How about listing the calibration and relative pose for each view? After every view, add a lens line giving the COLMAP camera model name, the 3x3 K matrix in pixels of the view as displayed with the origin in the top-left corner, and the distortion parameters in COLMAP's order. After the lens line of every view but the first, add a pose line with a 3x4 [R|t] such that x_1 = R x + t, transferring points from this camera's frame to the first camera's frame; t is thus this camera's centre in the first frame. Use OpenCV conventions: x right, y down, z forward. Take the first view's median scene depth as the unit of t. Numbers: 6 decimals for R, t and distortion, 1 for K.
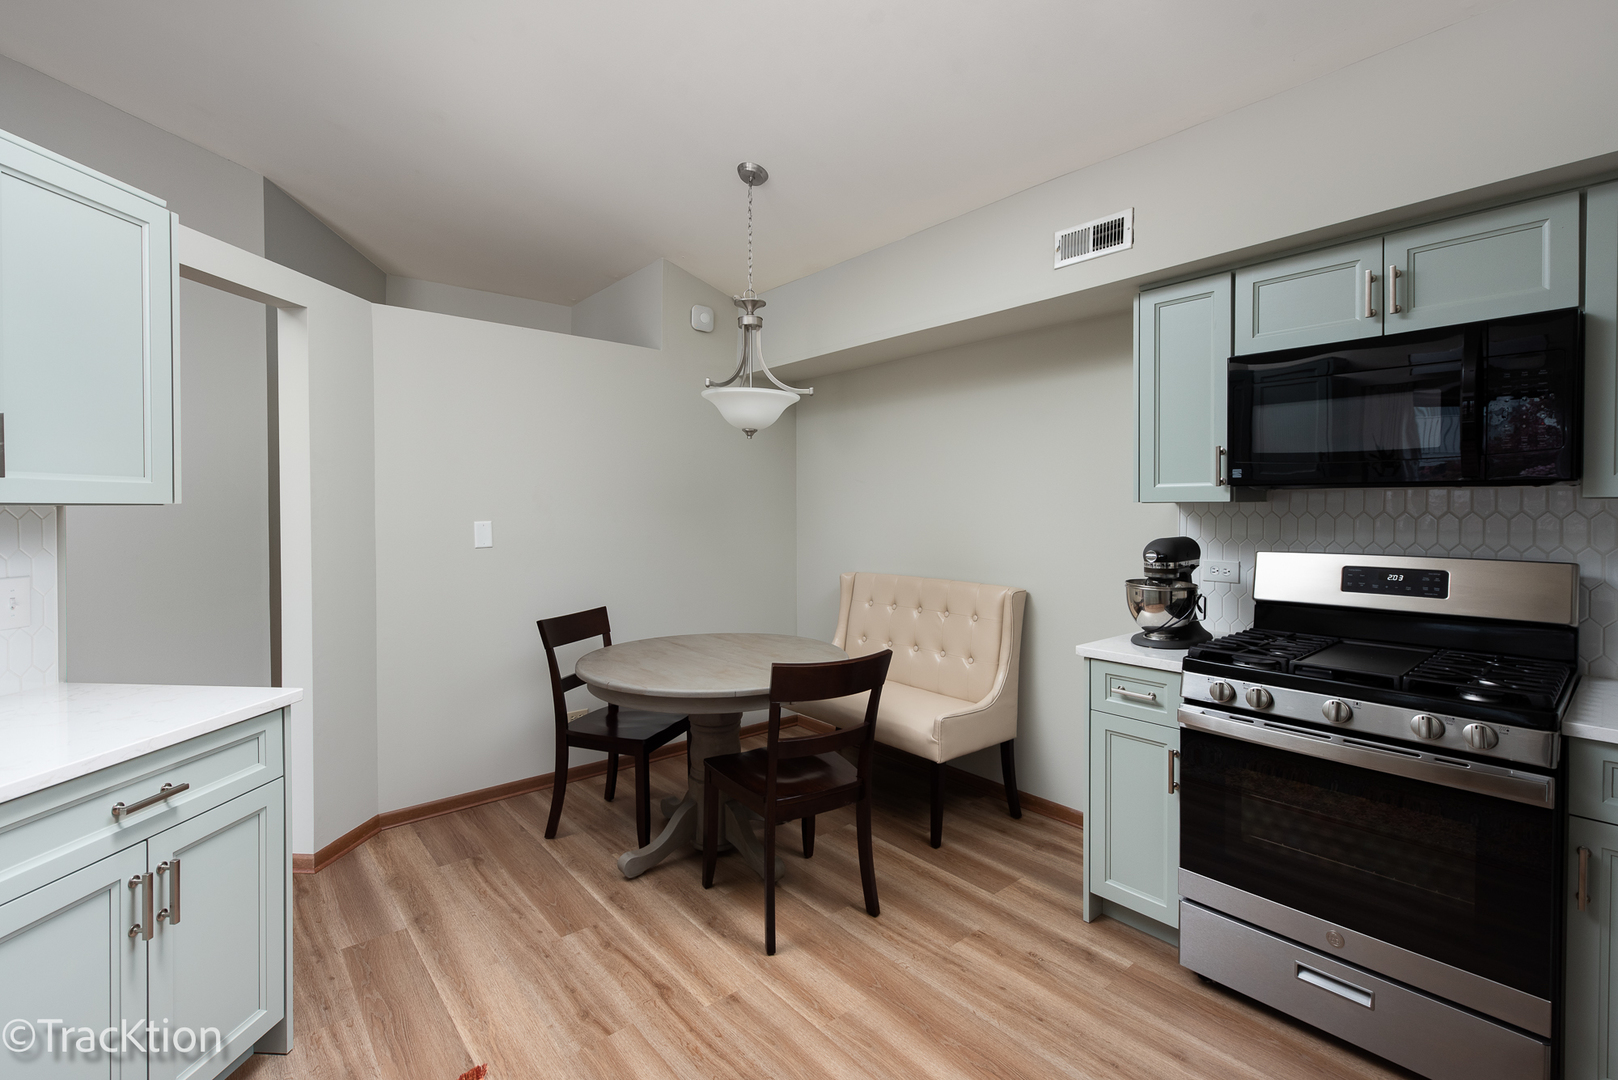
lens RADIAL K [[712.9, 0, 818.2], [0, 712.9, 513.5], [0, 0, 1]] dist [0.011033, -0.000012]
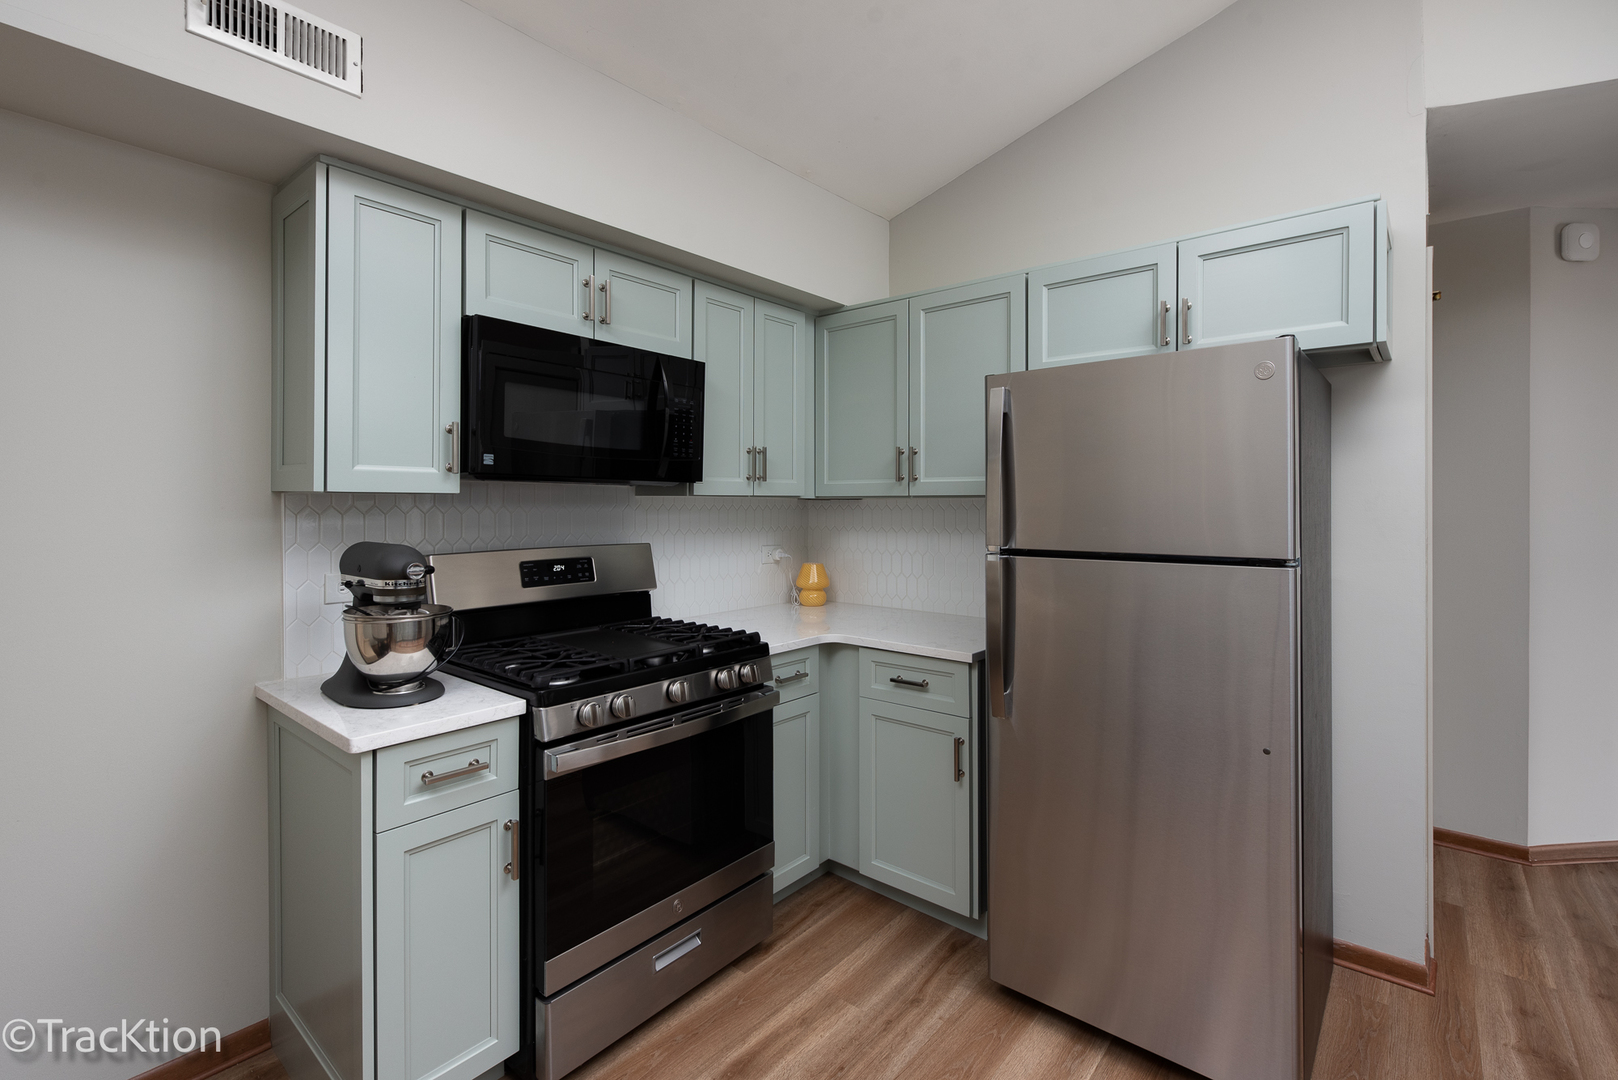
lens RADIAL K [[728.4, 0, 791.3], [0, 728.4, 490.9], [0, 0, 1]] dist [0.001766, -0.000251]
pose [[-0.151762, 0.012971, 0.988332, -0.304965], [-0.004702, 0.999893, -0.013845, -0.010384], [-0.988406, -0.006749, -0.151685, 0.819885]]
